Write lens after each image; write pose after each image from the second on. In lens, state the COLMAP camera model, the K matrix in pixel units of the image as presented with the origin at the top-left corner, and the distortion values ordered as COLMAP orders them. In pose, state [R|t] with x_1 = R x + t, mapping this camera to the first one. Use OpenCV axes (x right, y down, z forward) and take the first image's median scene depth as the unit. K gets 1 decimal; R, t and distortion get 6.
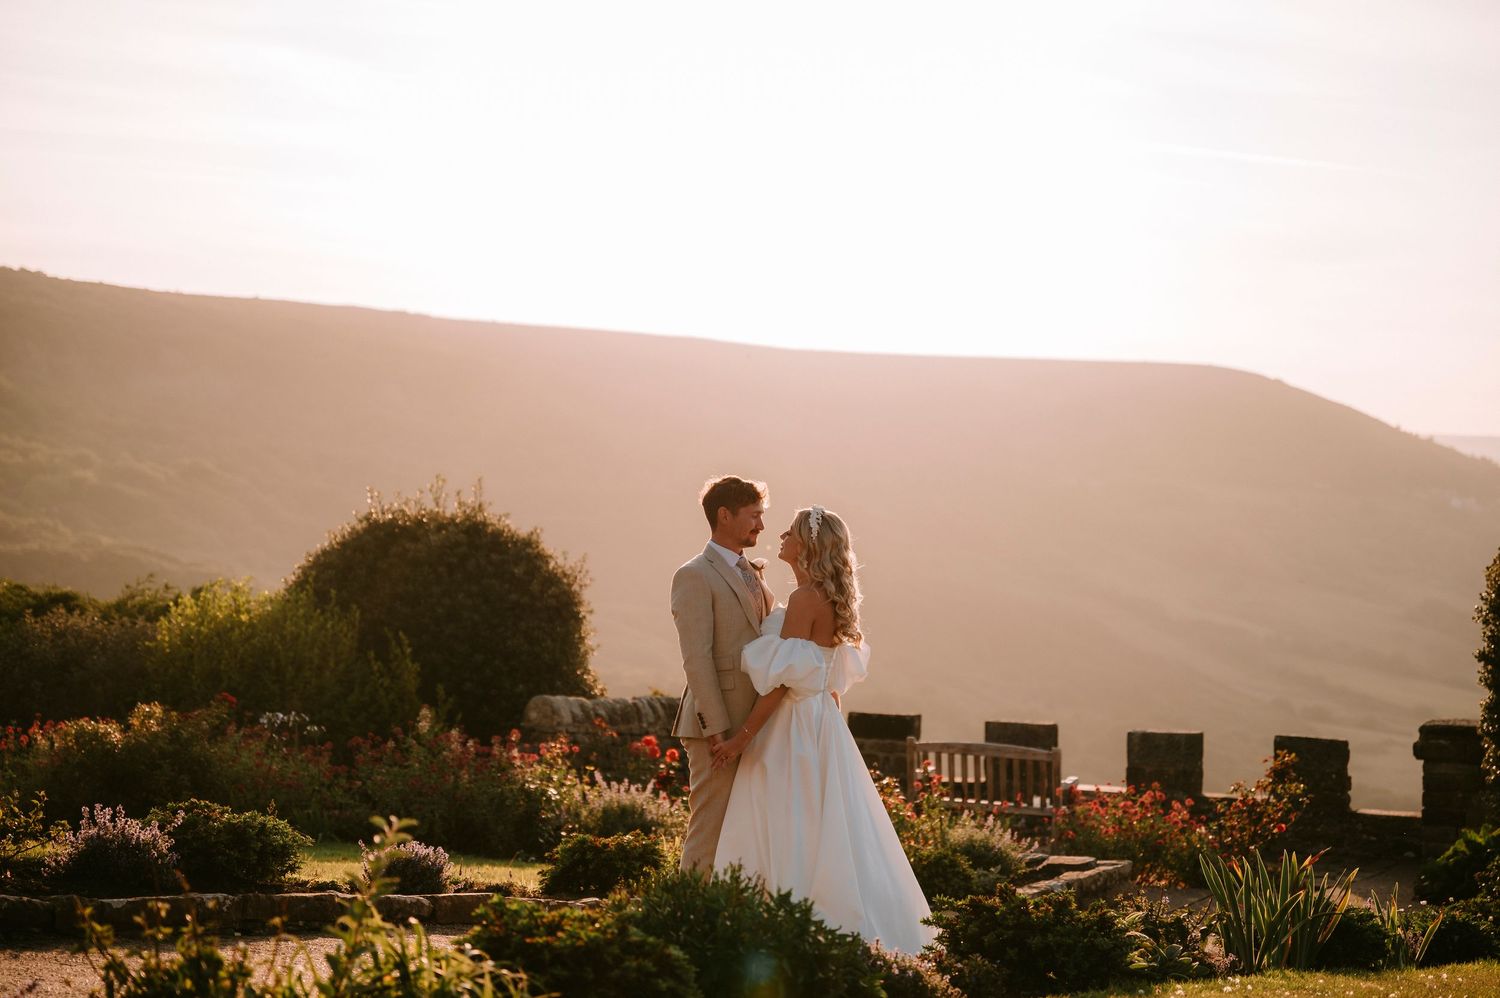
lens RADIAL K [[3107.7, 0, 751.7], [0, 3107.7, 496.4], [0, 0, 1]] dist [0.027642, 0.000000]
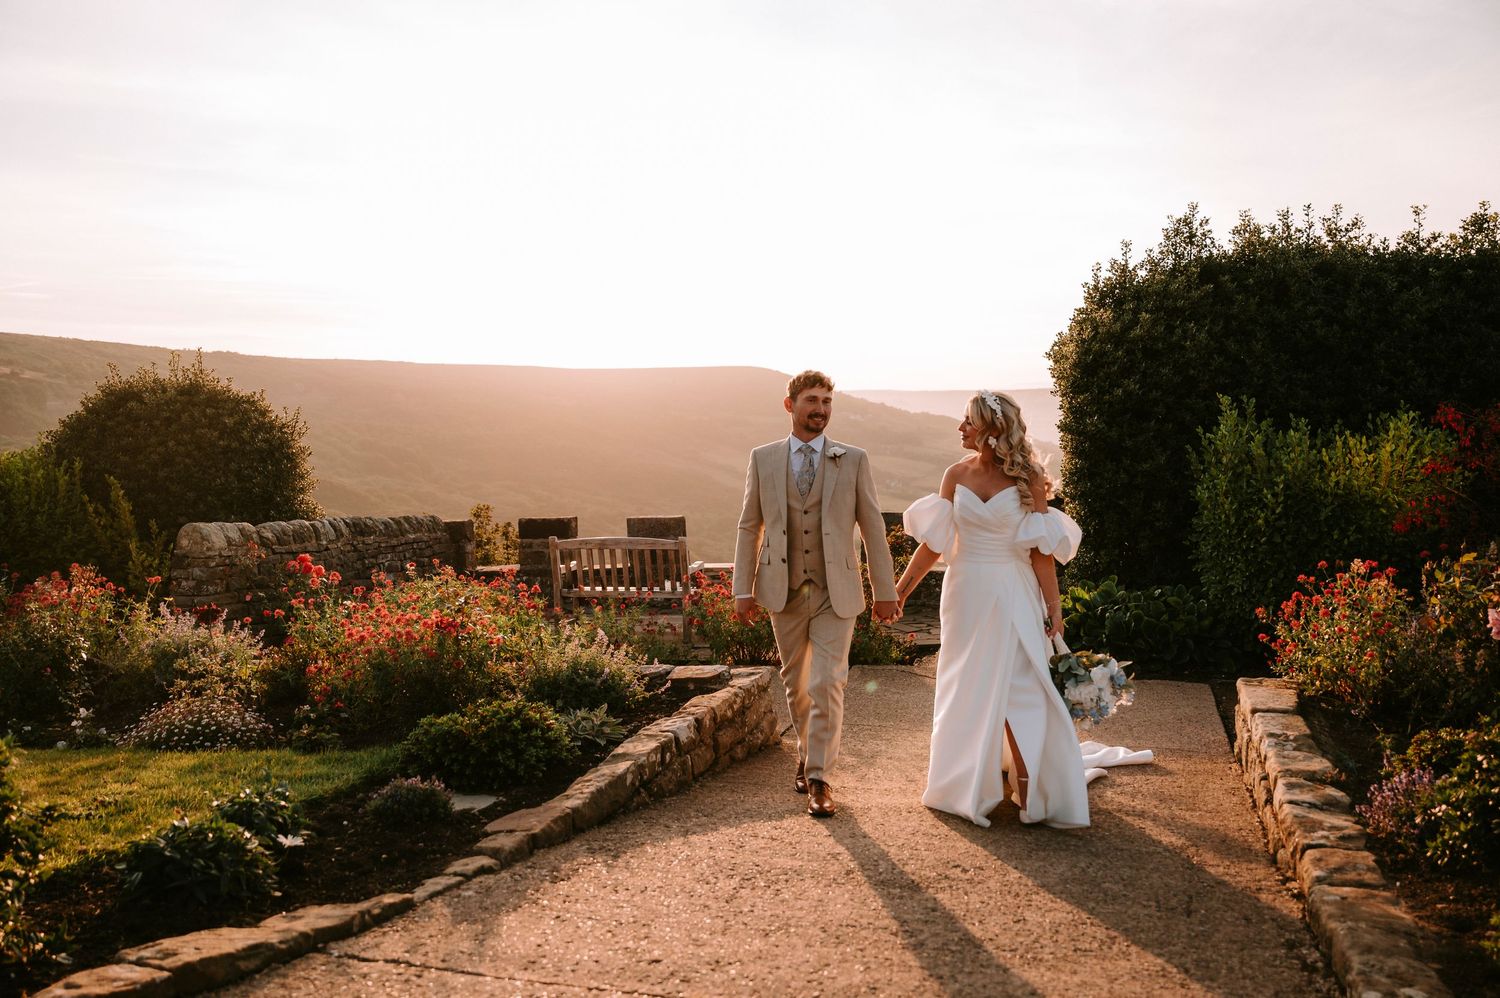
lens RADIAL K [[1248.0, 0, 748.8], [0, 1248.0, 502.1], [0, 0, 1]] dist [-0.015449, -0.003378]
pose [[0.987674, -0.069270, 0.140366, 0.071992], [0.061138, 0.996236, 0.061446, 0.051215], [-0.144094, -0.052107, 0.988191, 0.670760]]
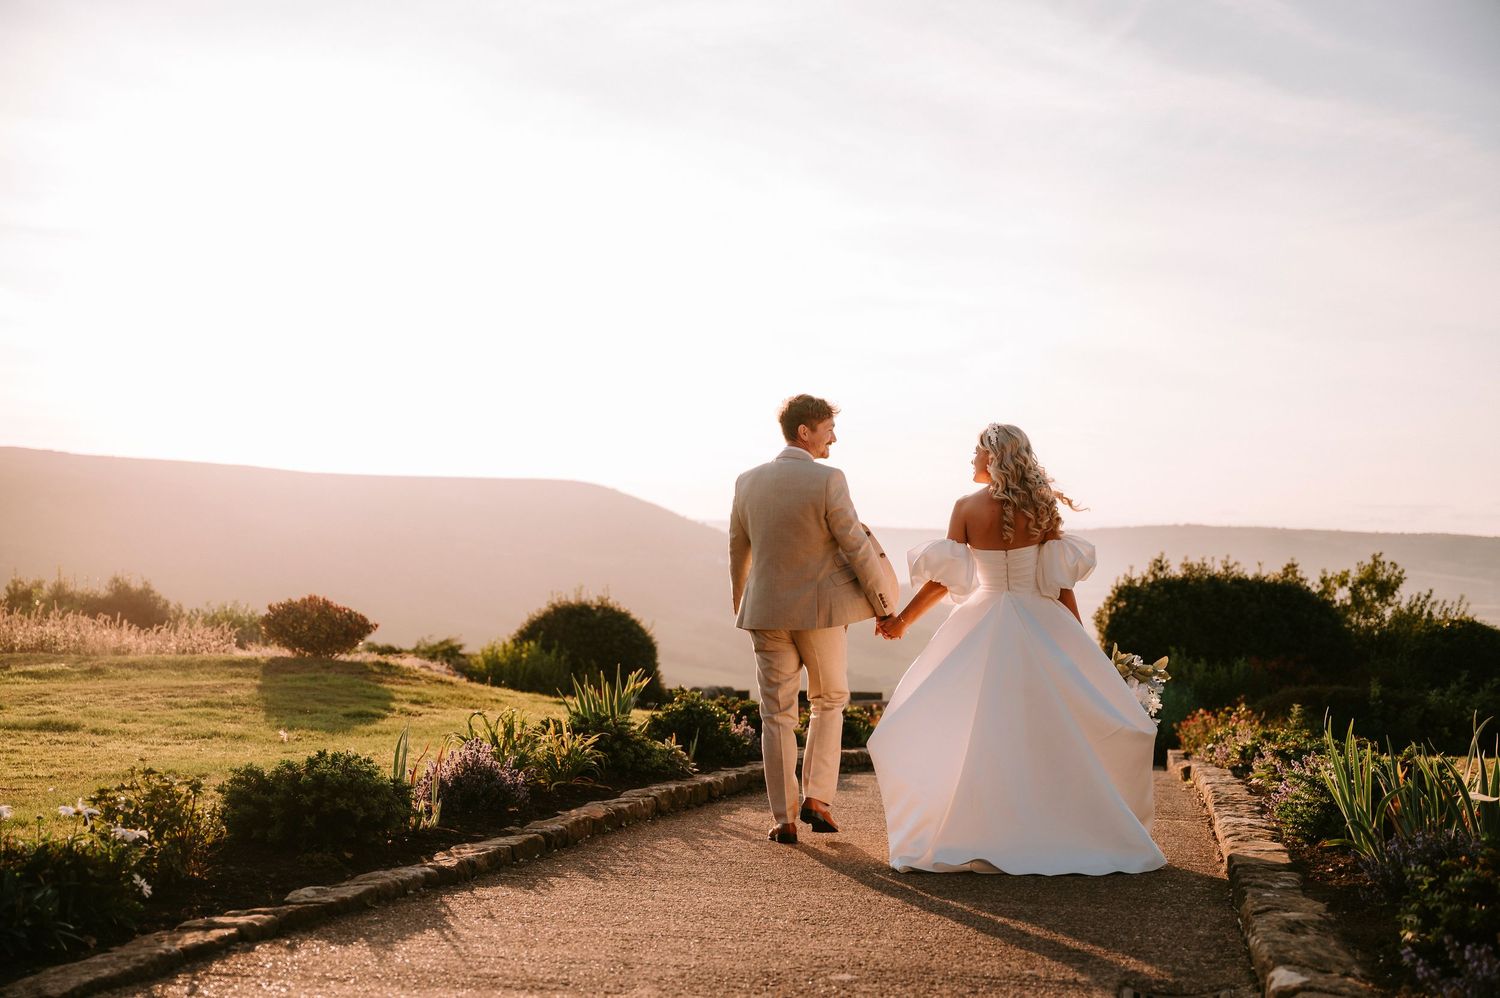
lens RADIAL K [[1923.0, 0, 750.0], [0, 1923.0, 501.4], [0, 0, 1]] dist [-0.020529, 0.000000]
pose [[0.966193, -0.012264, 0.257528, -0.452381], [0.019669, 0.999463, -0.026199, -0.035740], [-0.257069, 0.030379, 0.965915, -0.383779]]
